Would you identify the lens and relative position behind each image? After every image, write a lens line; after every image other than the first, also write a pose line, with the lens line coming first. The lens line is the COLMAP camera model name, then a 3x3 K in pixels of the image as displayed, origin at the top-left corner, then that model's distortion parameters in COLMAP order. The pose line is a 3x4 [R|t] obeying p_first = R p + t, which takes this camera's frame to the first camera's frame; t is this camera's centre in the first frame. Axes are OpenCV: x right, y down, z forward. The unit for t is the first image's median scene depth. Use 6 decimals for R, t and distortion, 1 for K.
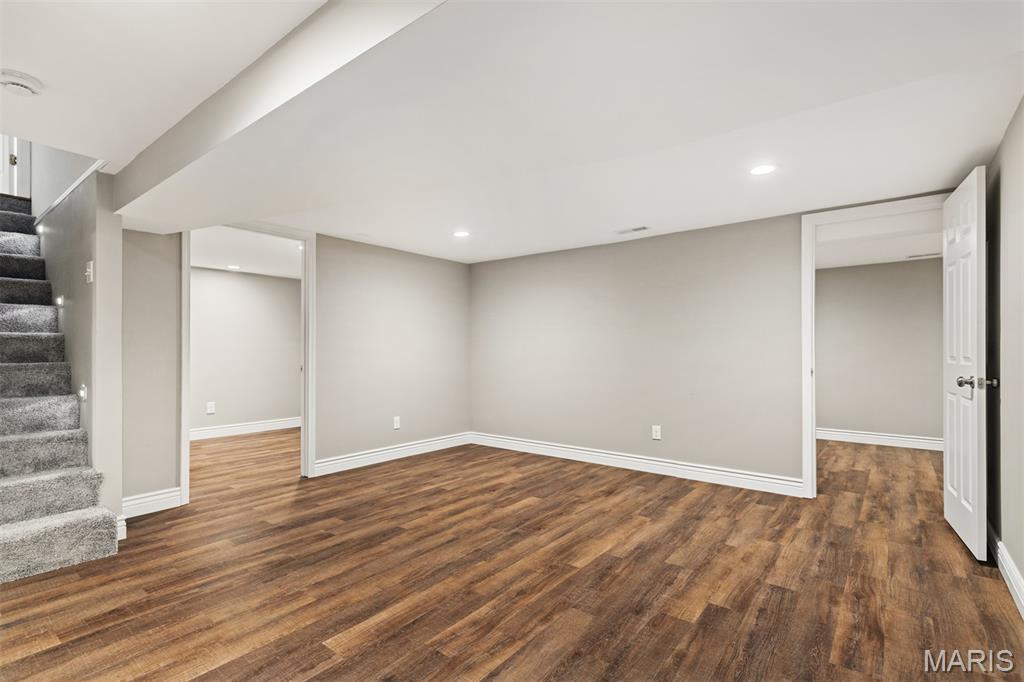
lens RADIAL K [[491.3, 0, 502.3], [0, 491.3, 349.4], [0, 0, 1]] dist [0.002475, -0.000957]
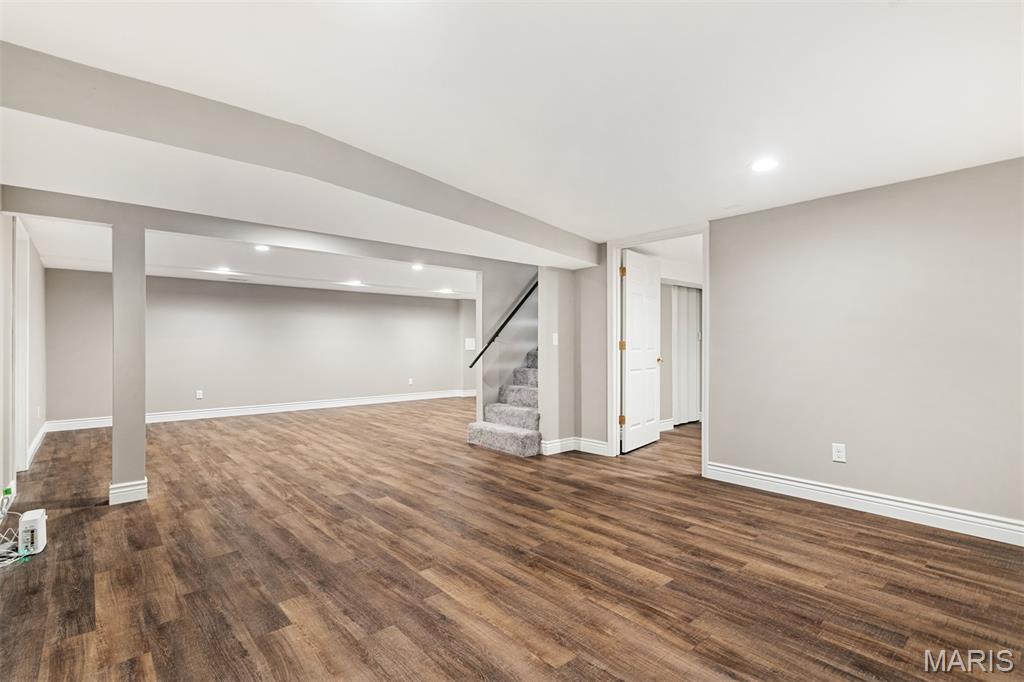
lens RADIAL K [[491.3, 0, 501.9], [0, 491.3, 344.0], [0, 0, 1]] dist [0.002475, -0.000957]
pose [[-0.197295, -0.000024, -0.980344, 0.860070], [0.005031, 0.999987, -0.001037, -0.002233], [0.980331, -0.005137, -0.197292, 1.084562]]
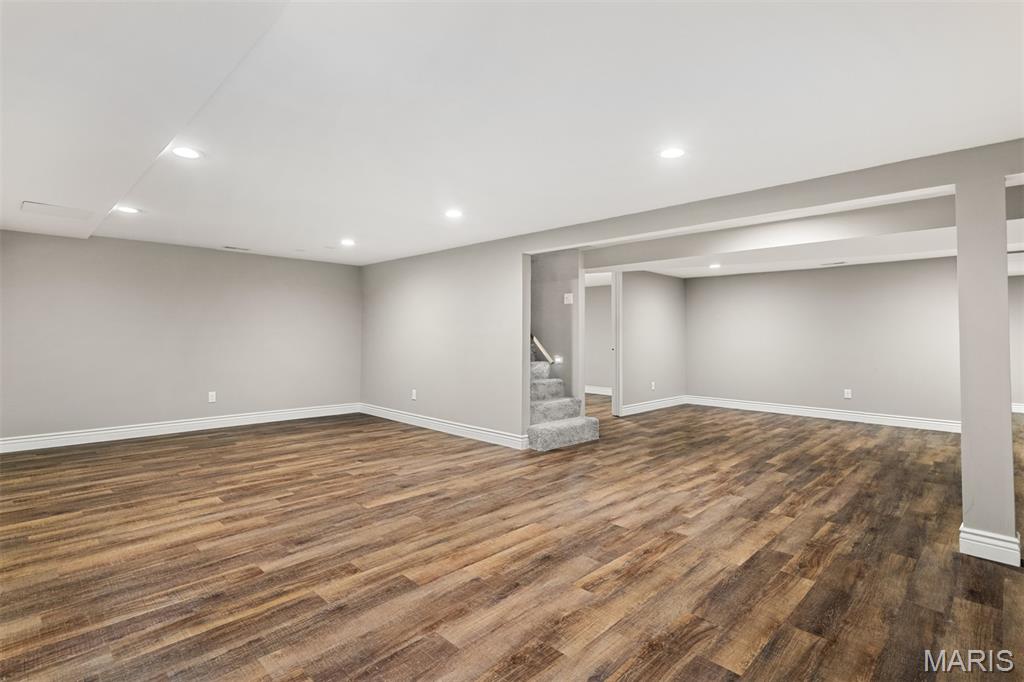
lens RADIAL K [[491.3, 0, 510.0], [0, 491.3, 332.0], [0, 0, 1]] dist [0.002475, -0.000957]
pose [[0.992285, 0.004563, -0.123897, -0.762519], [-0.005115, 0.999978, -0.004134, -0.011641], [0.123876, 0.004736, 0.992286, -0.896132]]
